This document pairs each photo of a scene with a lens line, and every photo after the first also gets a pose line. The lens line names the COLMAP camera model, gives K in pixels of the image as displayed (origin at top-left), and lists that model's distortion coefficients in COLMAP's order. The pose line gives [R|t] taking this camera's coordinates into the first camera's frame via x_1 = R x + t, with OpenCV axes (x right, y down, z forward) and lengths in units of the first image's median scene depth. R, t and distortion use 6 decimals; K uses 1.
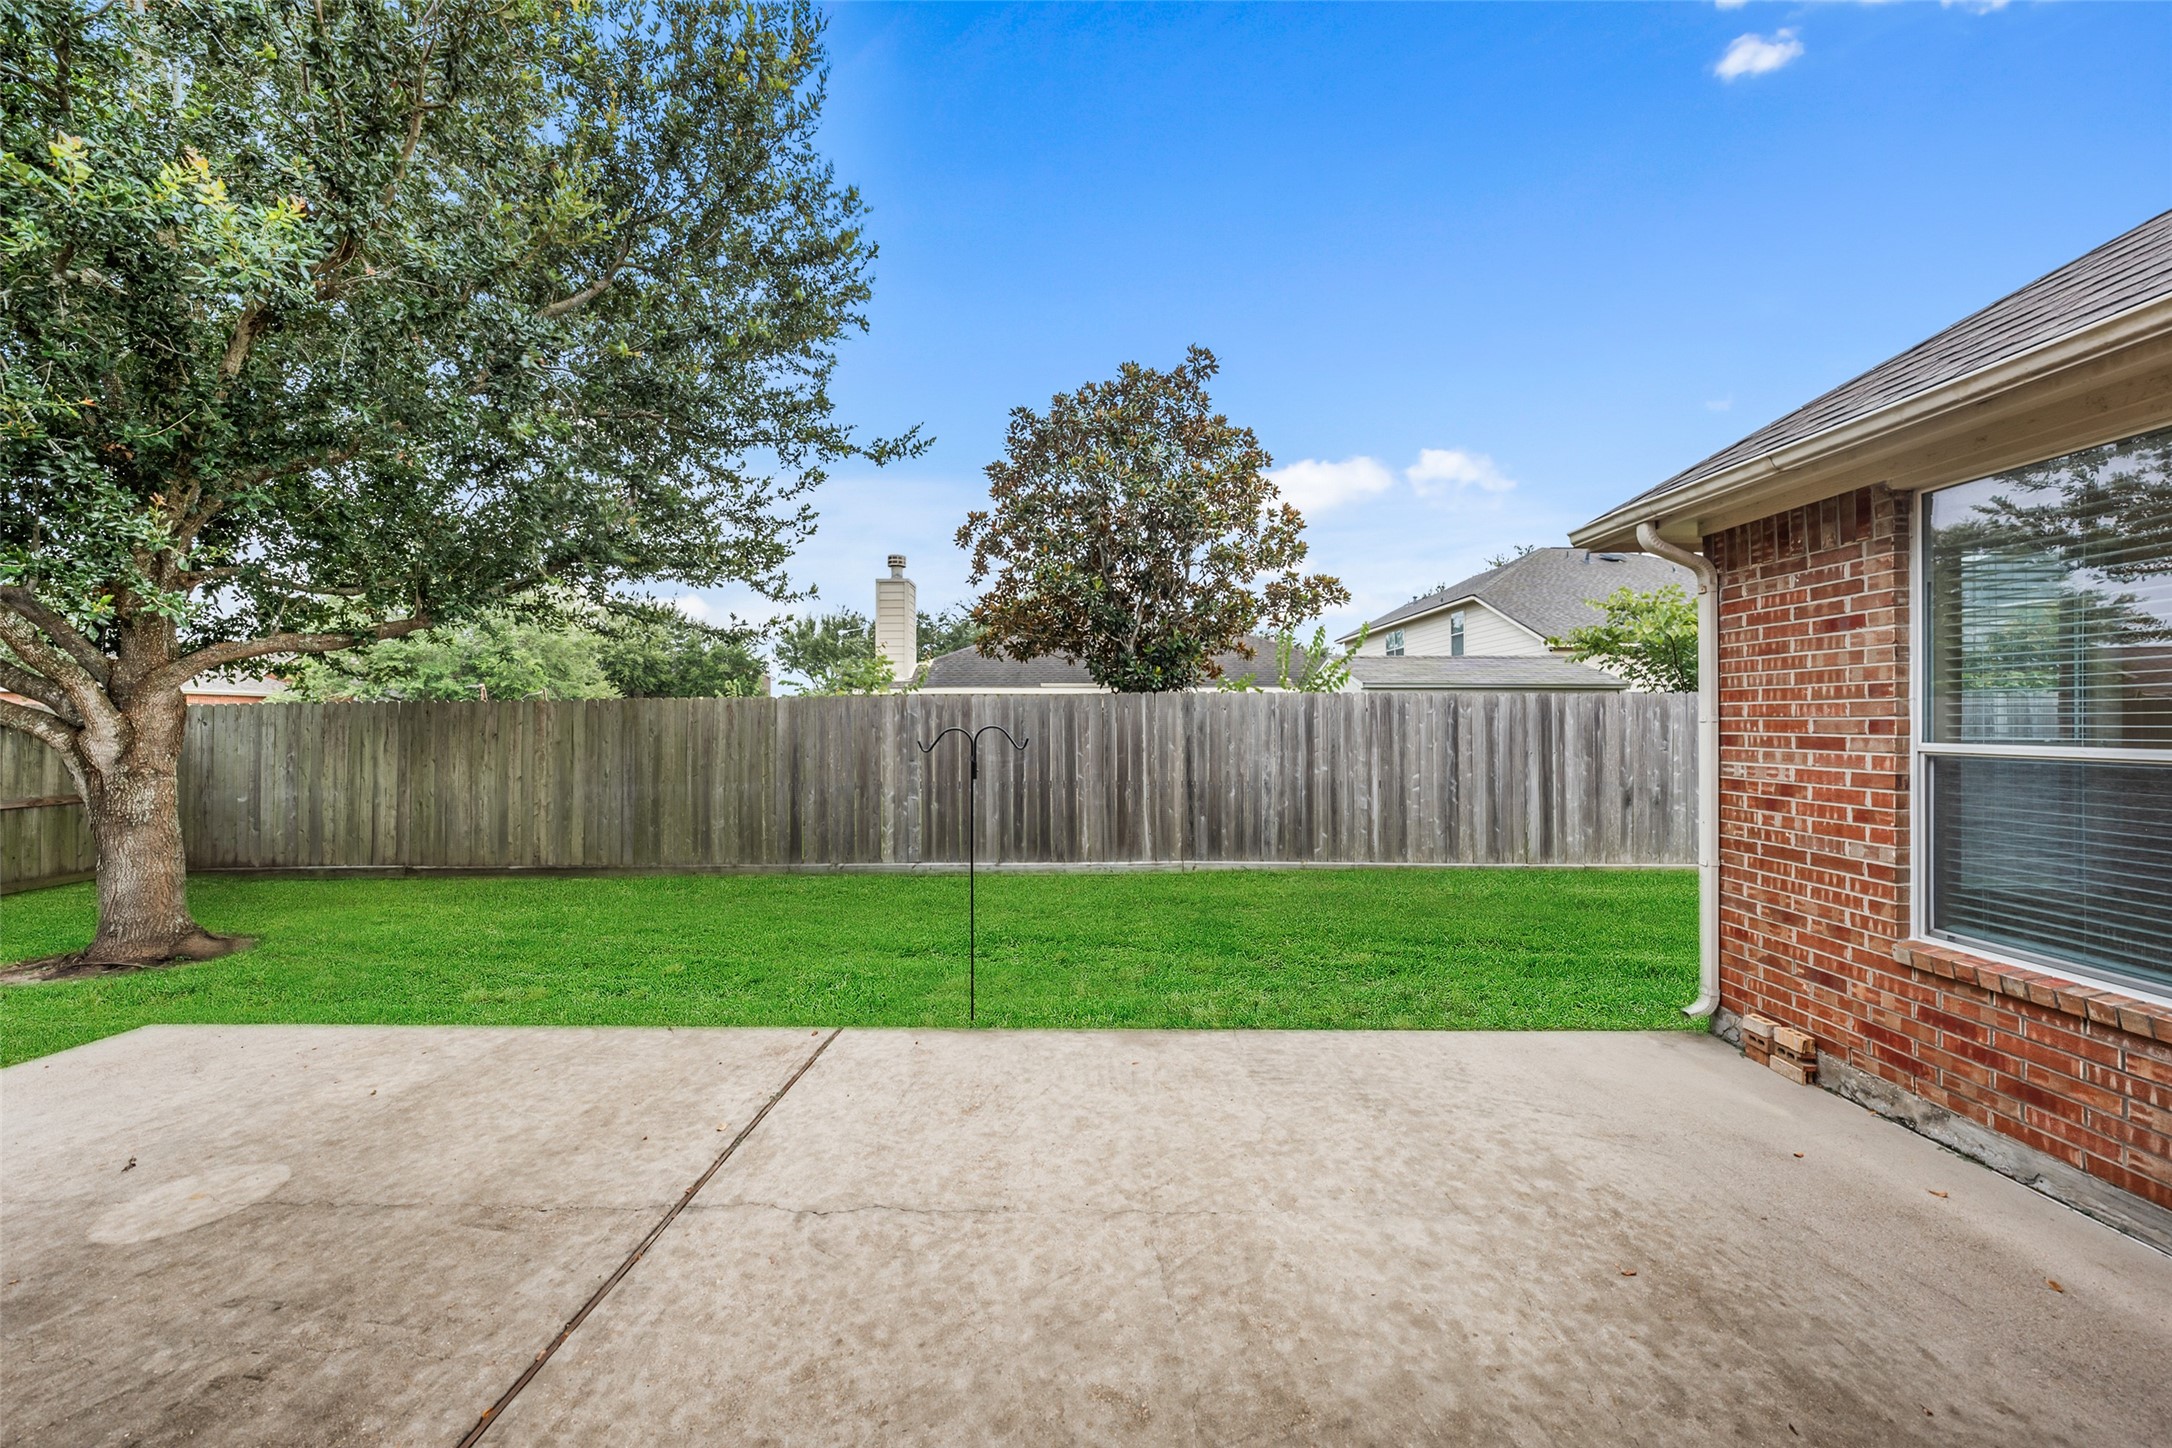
lens RADIAL K [[745.2, 0, 1082.8], [0, 745.2, 717.2], [0, 0, 1]] dist [-0.000356, 0.000273]
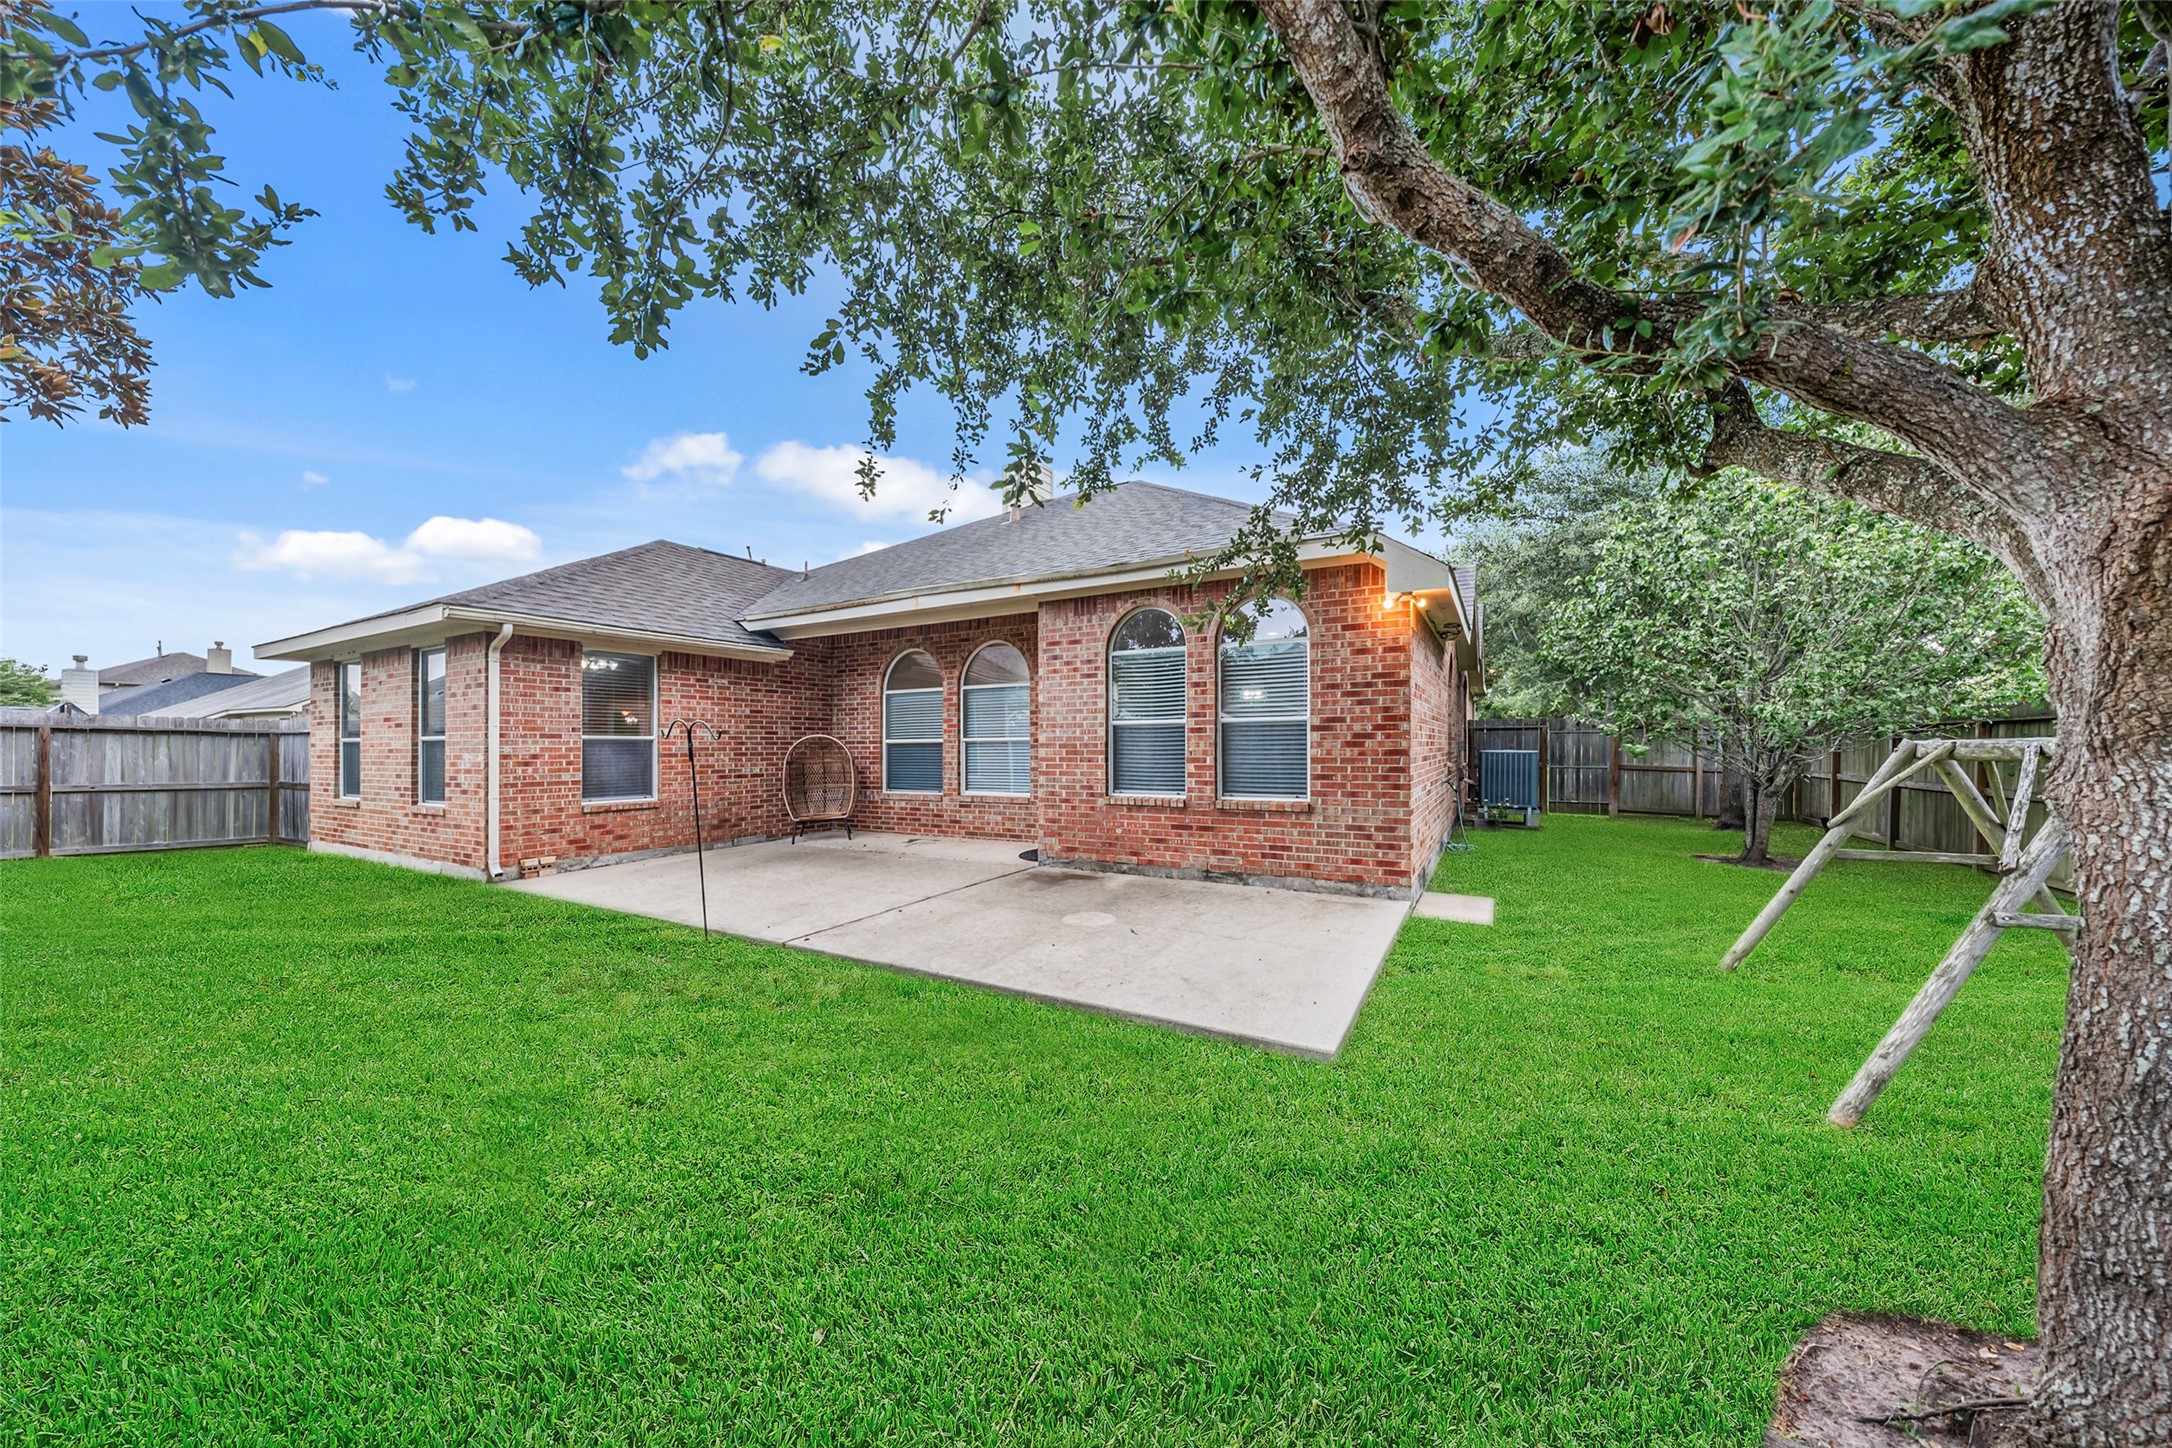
lens RADIAL K [[738.5, 0, 1075.3], [0, 738.5, 725.2], [0, 0, 1]] dist [-0.000322, 0.000008]
pose [[-0.875342, 0.017491, 0.483188, -0.810855], [0.001931, 0.999464, -0.032683, 0.038995], [-0.483501, -0.027676, -0.874906, 1.091156]]
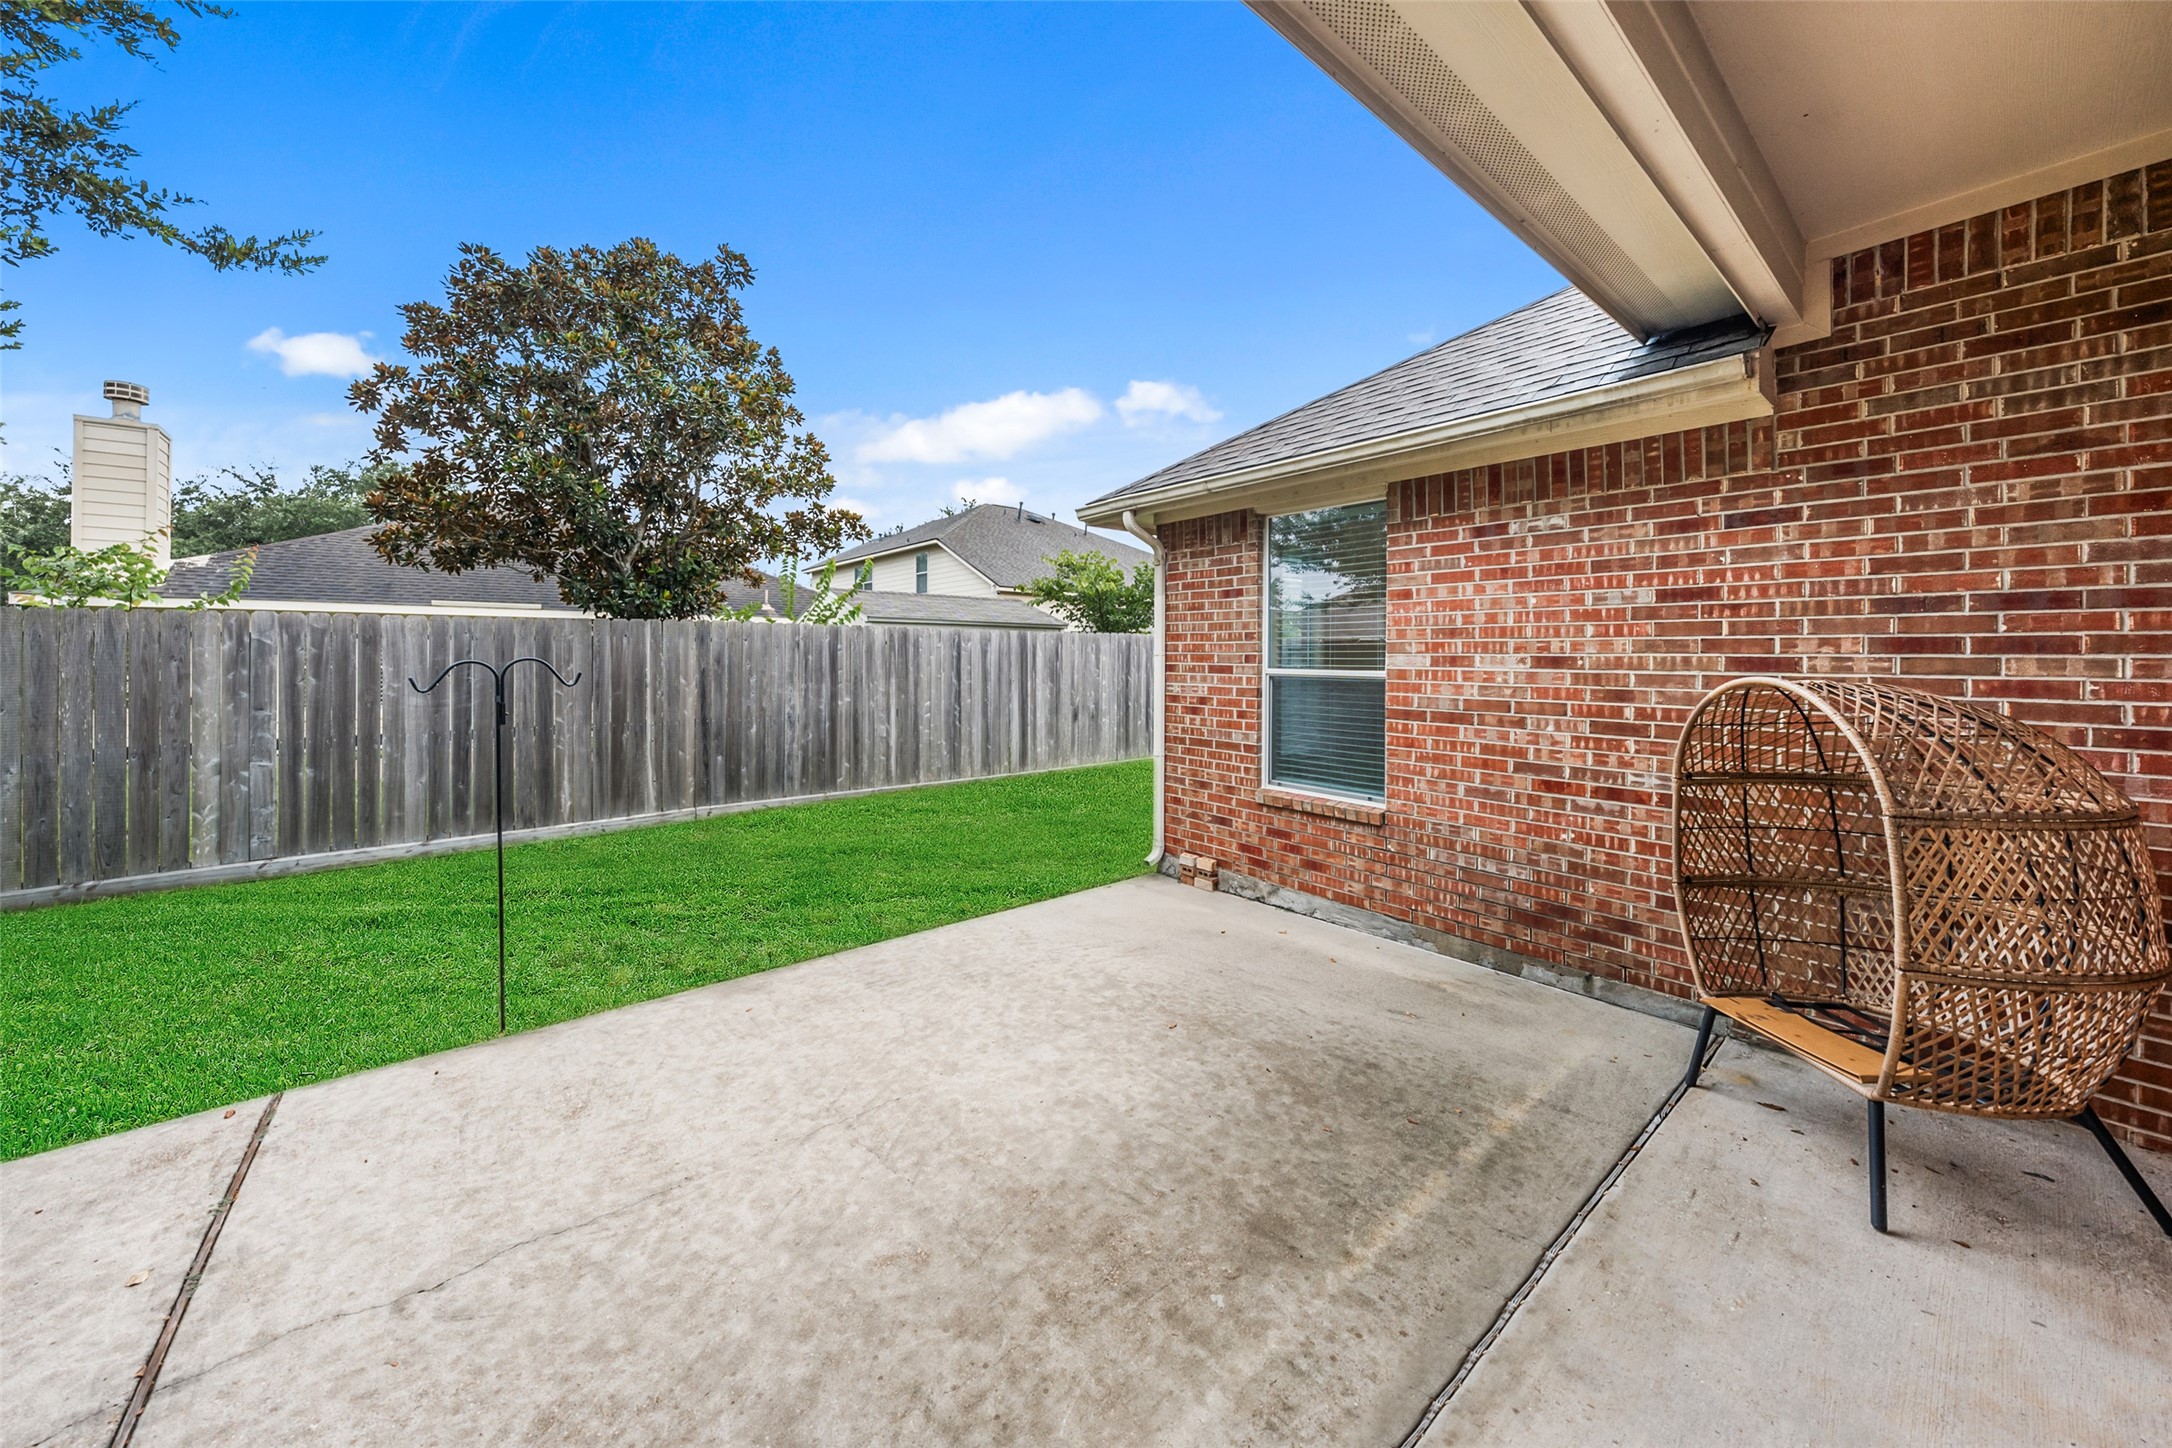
lens RADIAL K [[764.7, 0, 1085.9], [0, 764.7, 649.8], [0, 0, 1]] dist [-0.000078, 0.000192]
pose [[0.761719, 0.007395, 0.647865, -0.120729], [-0.008153, 0.999965, -0.001827, -0.000261], [-0.647856, -0.003890, 0.761753, -0.014406]]
